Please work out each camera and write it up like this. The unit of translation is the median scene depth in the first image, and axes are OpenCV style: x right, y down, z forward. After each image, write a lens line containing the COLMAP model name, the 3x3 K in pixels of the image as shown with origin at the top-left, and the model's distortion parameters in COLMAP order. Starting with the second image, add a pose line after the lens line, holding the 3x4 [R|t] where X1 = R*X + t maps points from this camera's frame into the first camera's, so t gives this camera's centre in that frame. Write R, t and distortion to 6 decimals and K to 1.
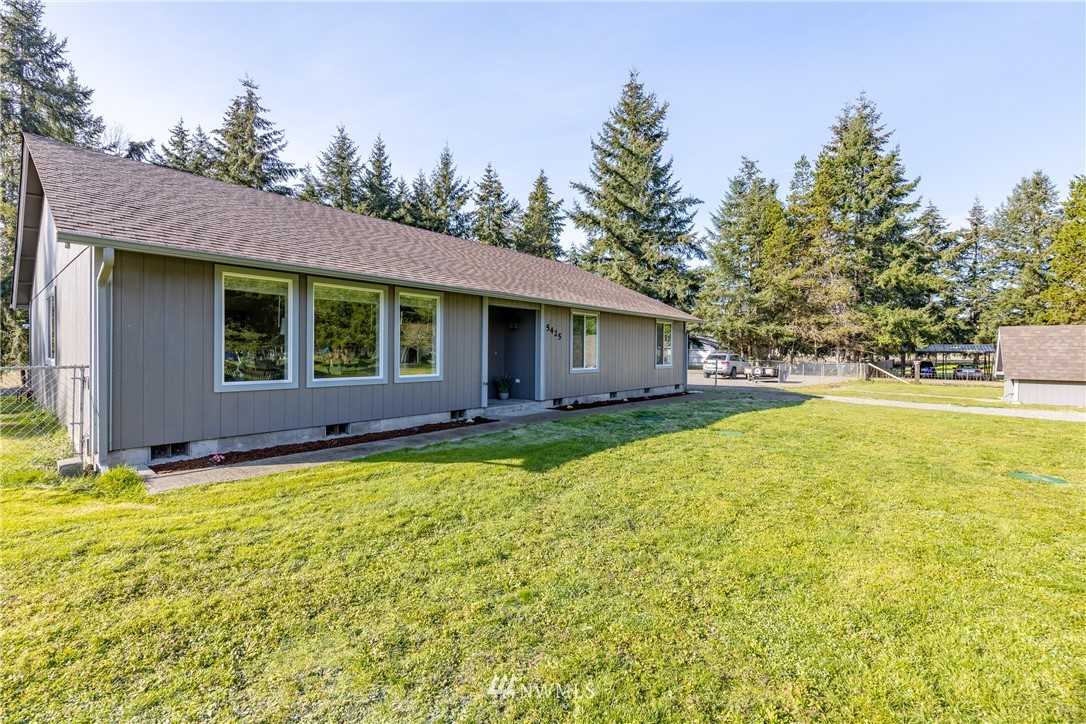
lens RADIAL K [[482.8, 0, 528.1], [0, 482.8, 350.4], [0, 0, 1]] dist [0.000542, -0.000517]
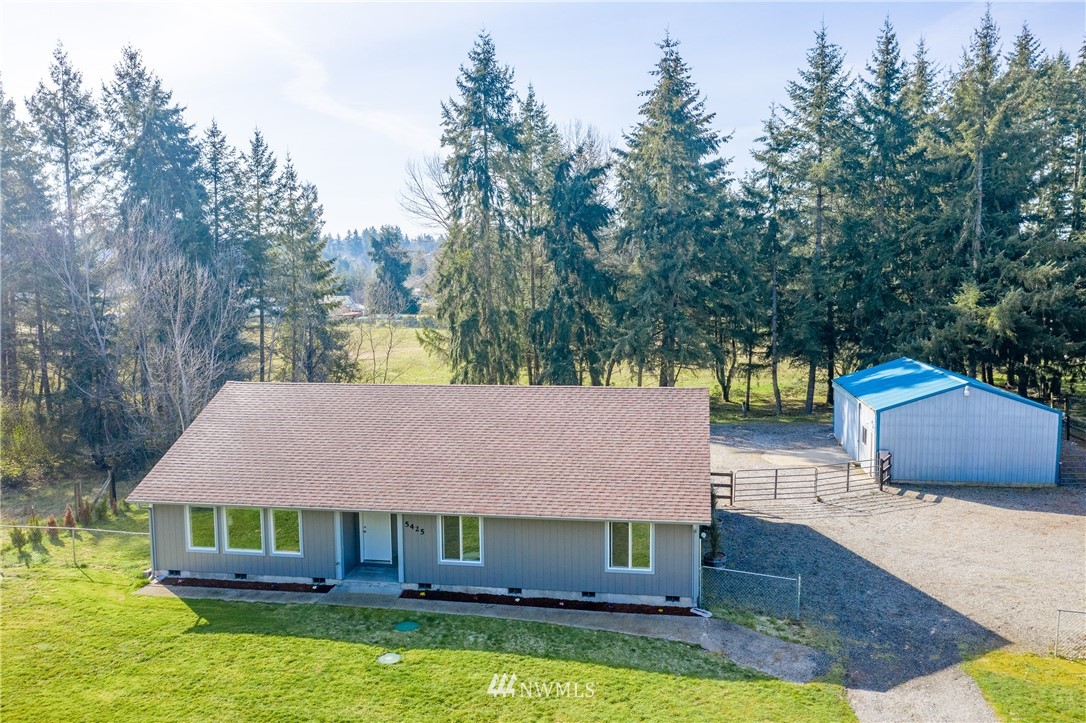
lens RADIAL K [[884.2, 0, 545.2], [0, 884.2, 366.5], [0, 0, 1]] dist [0.000563, 0.003923]
pose [[0.513204, 0.087138, -0.853832, 0.576139], [0.018145, 0.993509, 0.112299, -0.189456], [0.858075, -0.073125, 0.508292, 0.059127]]
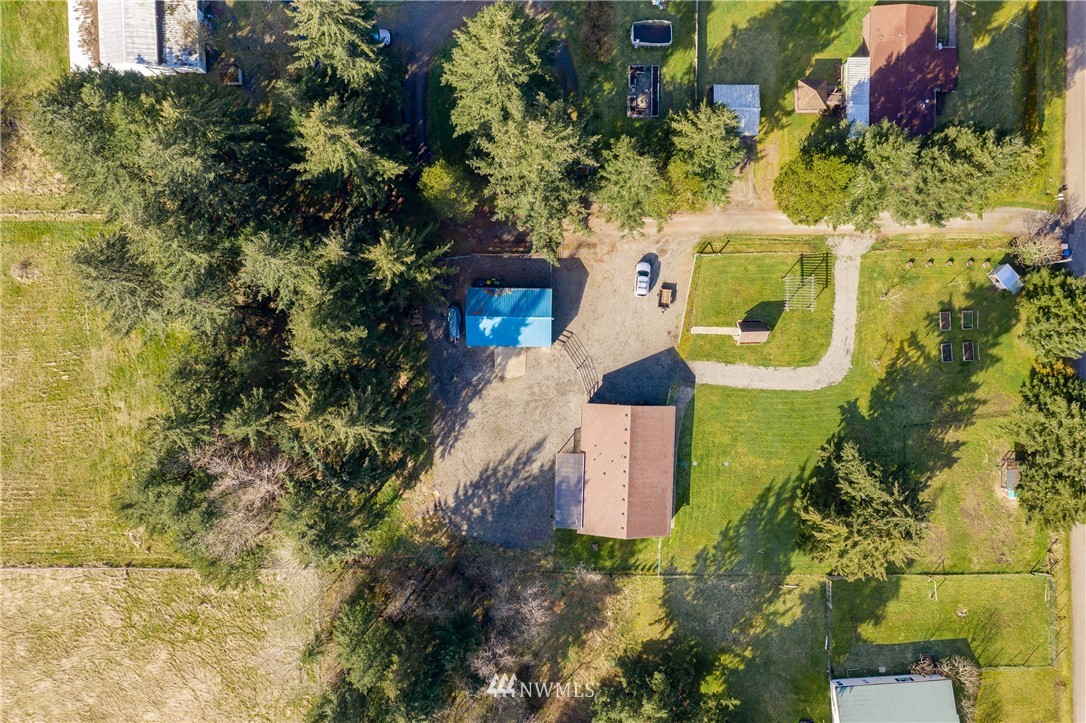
lens RADIAL K [[884.2, 0, 543.9], [0, 884.2, 353.6], [0, 0, 1]] dist [0.000563, 0.003923]
pose [[0.784682, -0.619877, 0.005136, -0.071338], [-0.021767, -0.019272, 0.999577, -2.769226], [-0.619516, -0.784462, -0.028615, 0.884407]]
